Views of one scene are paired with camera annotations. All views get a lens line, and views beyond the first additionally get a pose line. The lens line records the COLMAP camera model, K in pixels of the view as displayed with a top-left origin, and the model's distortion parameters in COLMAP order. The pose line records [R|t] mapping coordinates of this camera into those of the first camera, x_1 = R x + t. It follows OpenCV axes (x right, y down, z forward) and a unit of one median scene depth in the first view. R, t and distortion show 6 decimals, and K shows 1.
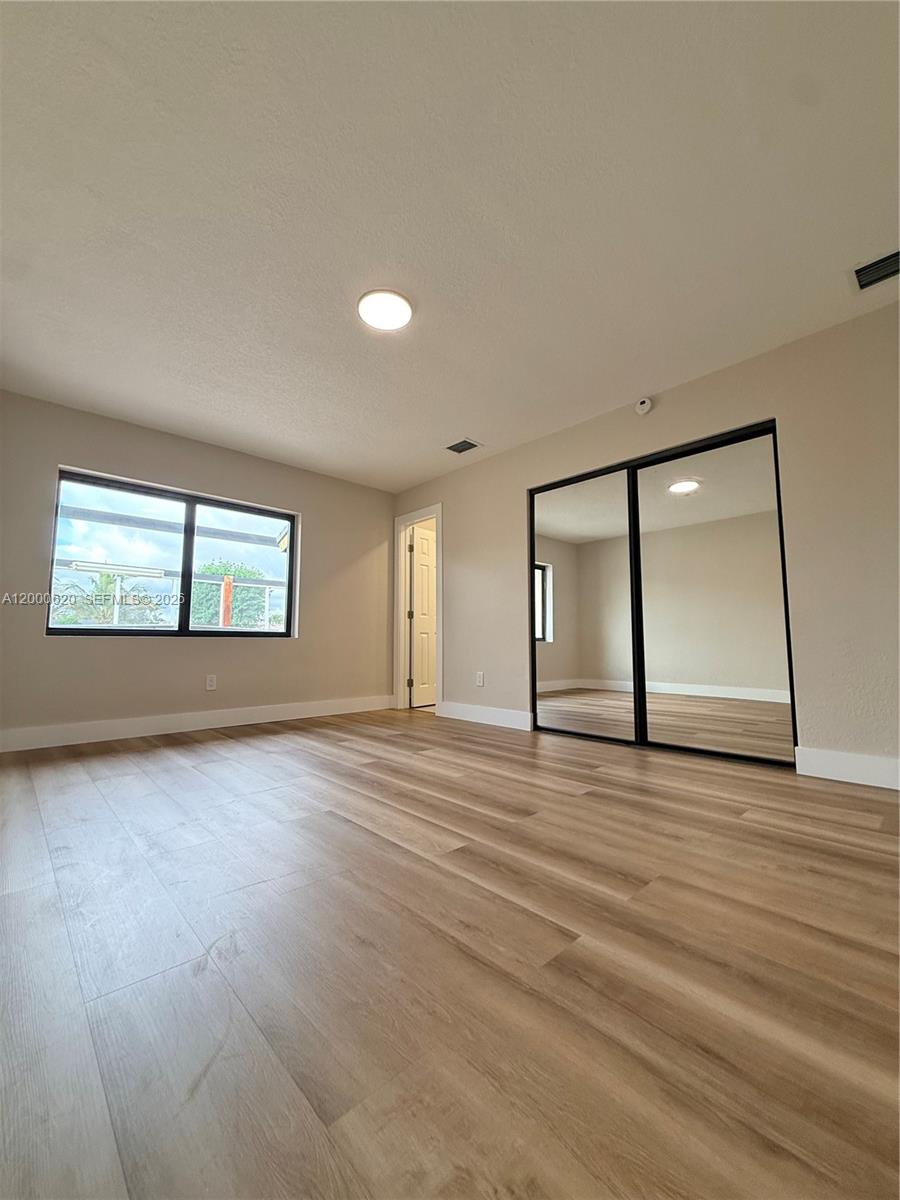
lens RADIAL K [[478.2, 0, 452.9], [0, 478.2, 597.0], [0, 0, 1]] dist [0.000492, 0.000211]
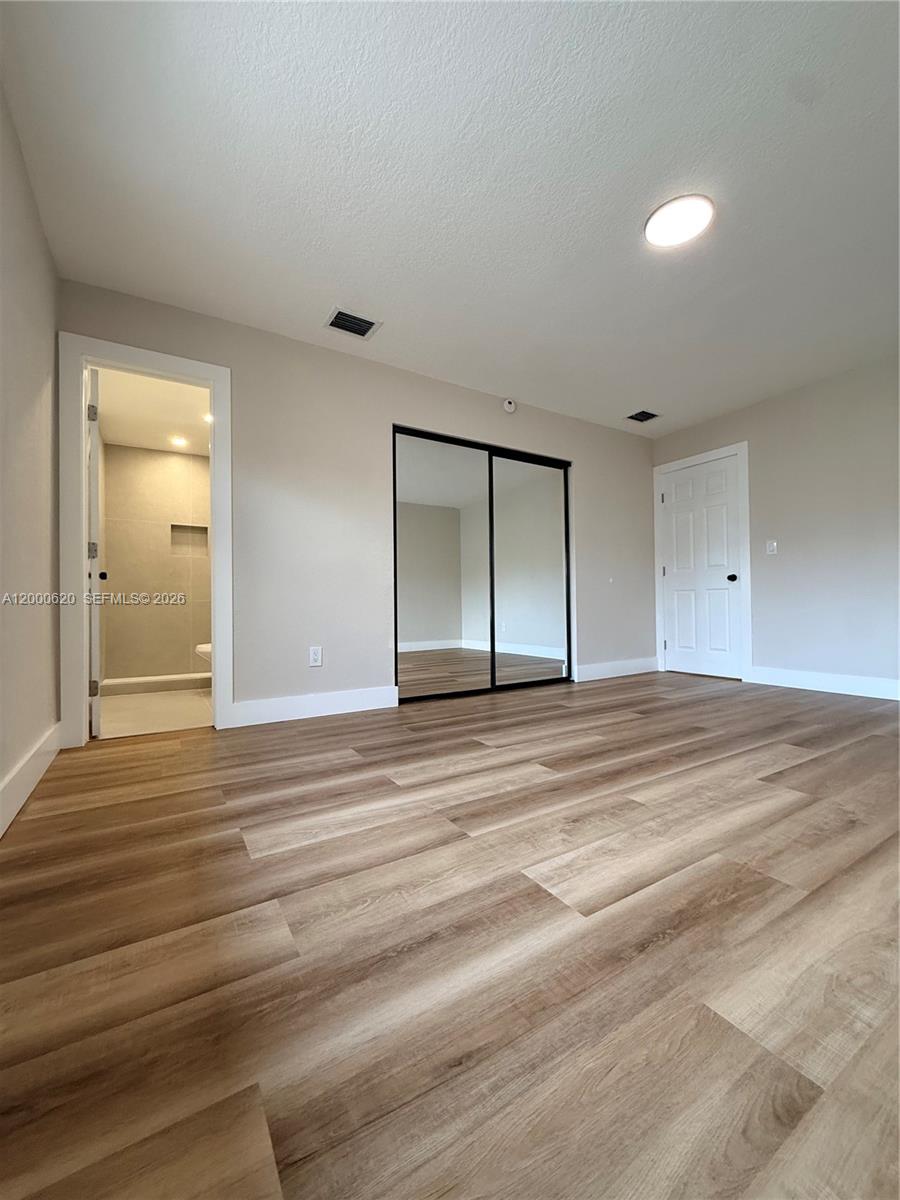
lens RADIAL K [[478.2, 0, 452.9], [0, 478.2, 597.0], [0, 0, 1]] dist [0.000492, 0.000211]
pose [[0.202387, 0.021468, 0.979070, -1.063135], [-0.081500, 0.996661, -0.005007, 0.123409], [-0.975909, -0.078781, 0.203461, 1.172363]]
